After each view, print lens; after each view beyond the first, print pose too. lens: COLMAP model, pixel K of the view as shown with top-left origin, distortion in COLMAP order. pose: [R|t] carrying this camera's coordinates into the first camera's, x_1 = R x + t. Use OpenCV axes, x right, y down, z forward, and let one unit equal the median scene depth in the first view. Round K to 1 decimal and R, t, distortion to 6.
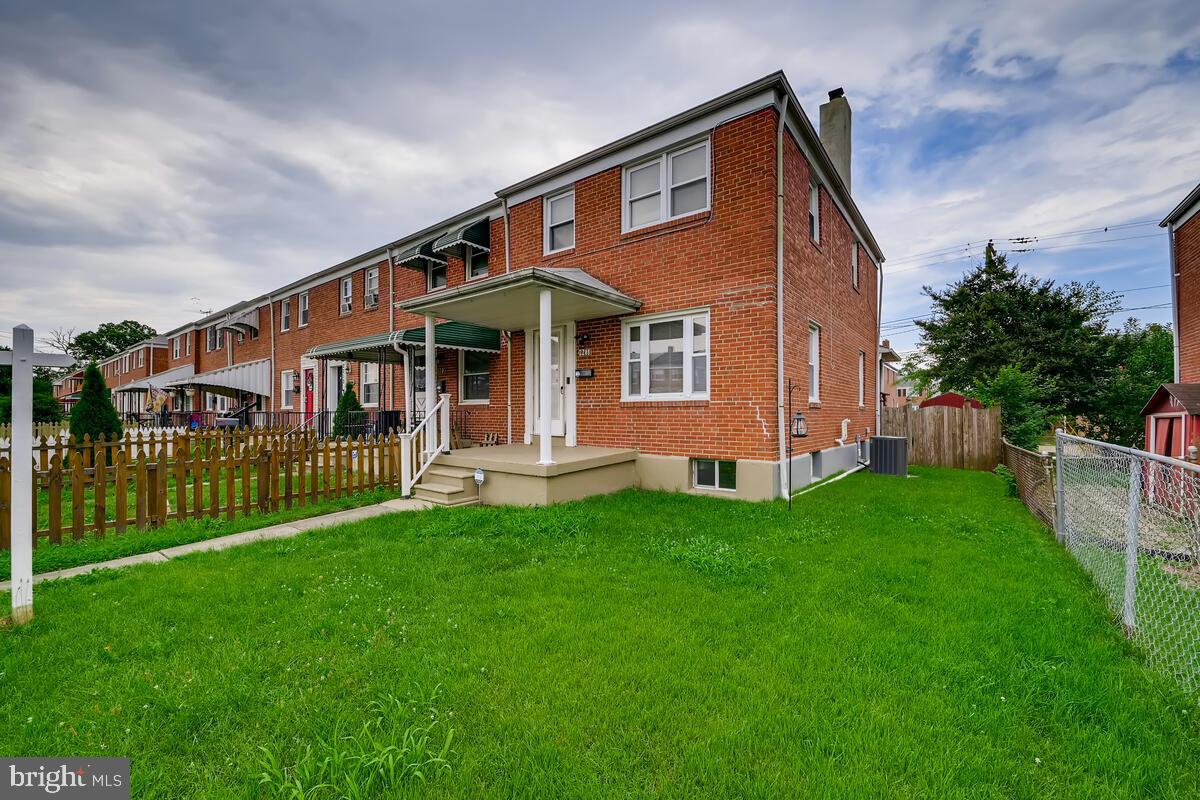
lens RADIAL K [[479.3, 0, 603.4], [0, 479.3, 405.1], [0, 0, 1]] dist [-0.000571, 0.000456]
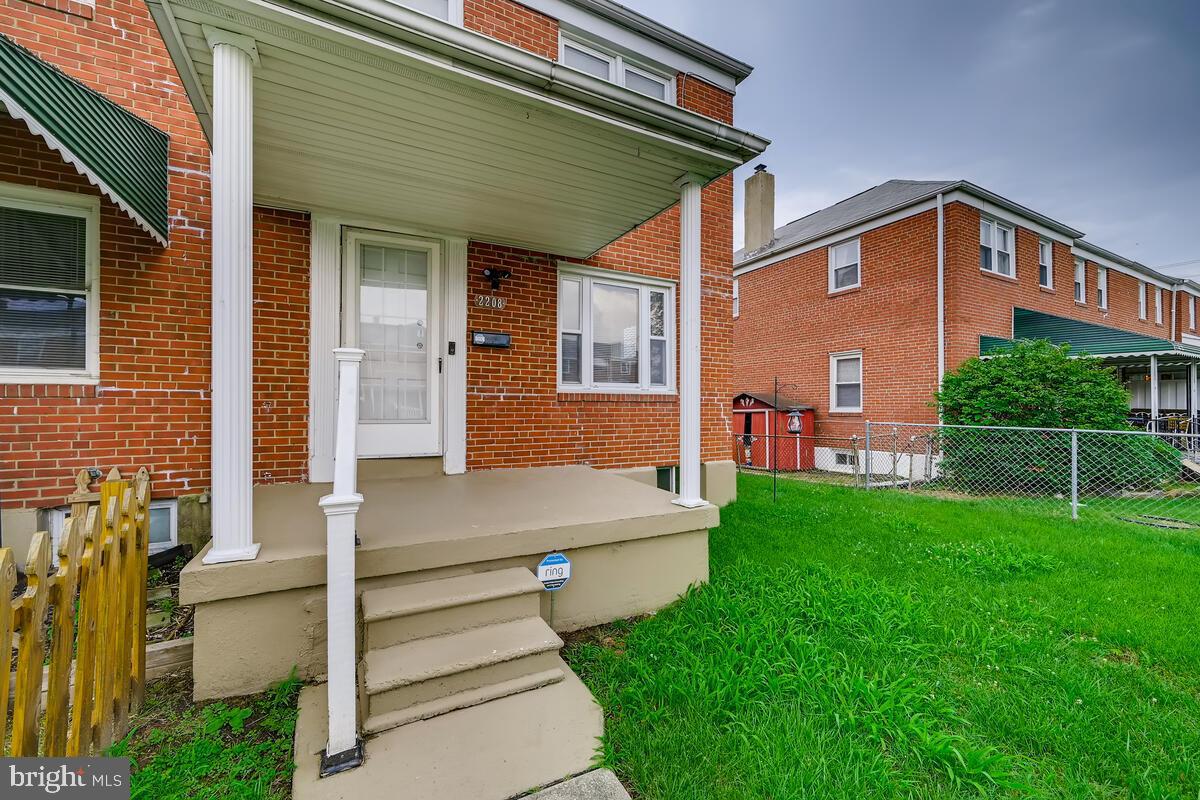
lens RADIAL K [[479.3, 0, 588.7], [0, 479.3, 404.6], [0, 0, 1]] dist [-0.000571, 0.000456]
pose [[0.409045, 0.008477, 0.912475, -0.530294], [-0.015083, 0.999883, -0.002527, 0.009908], [-0.912390, -0.012729, 0.409125, 0.705474]]
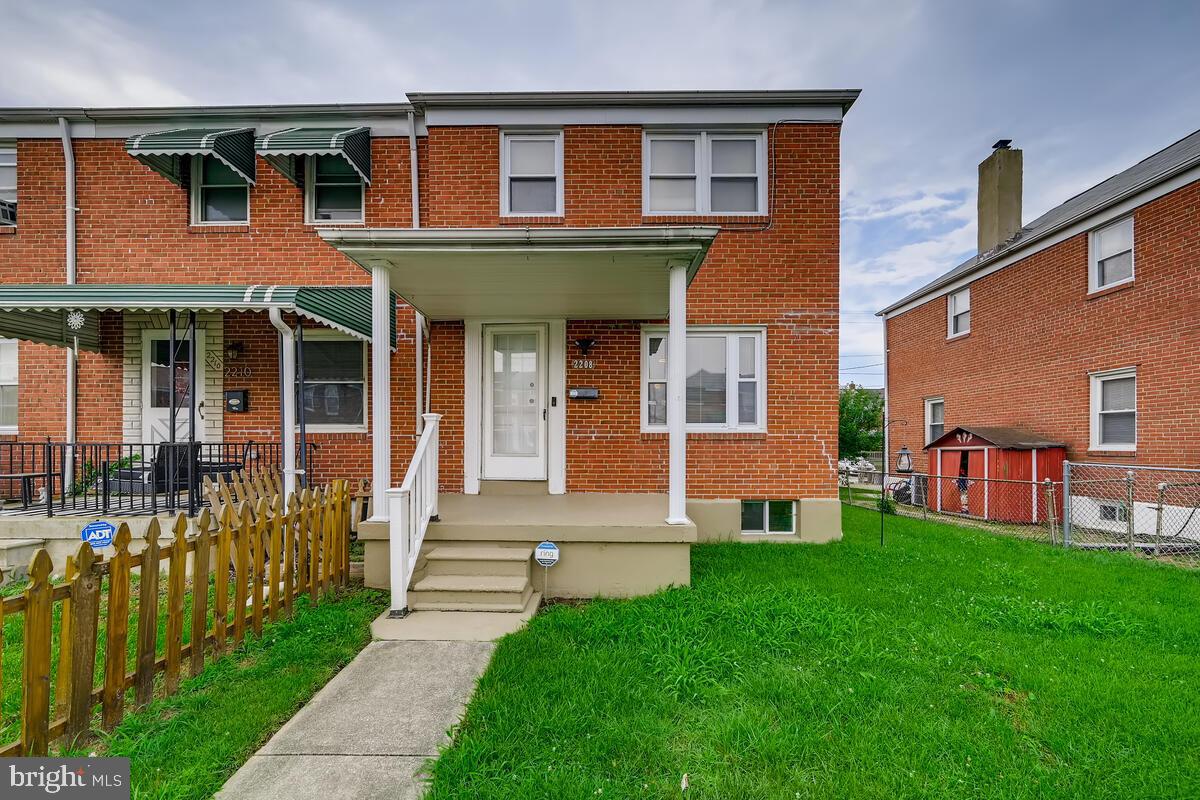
lens RADIAL K [[504.4, 0, 595.0], [0, 504.4, 441.5], [0, 0, 1]] dist [-0.001524, -0.000500]
pose [[0.799054, 0.005448, 0.601234, -0.514689], [-0.010438, 0.999934, 0.004813, 0.003824], [-0.601168, -0.010121, 0.799058, 0.397189]]
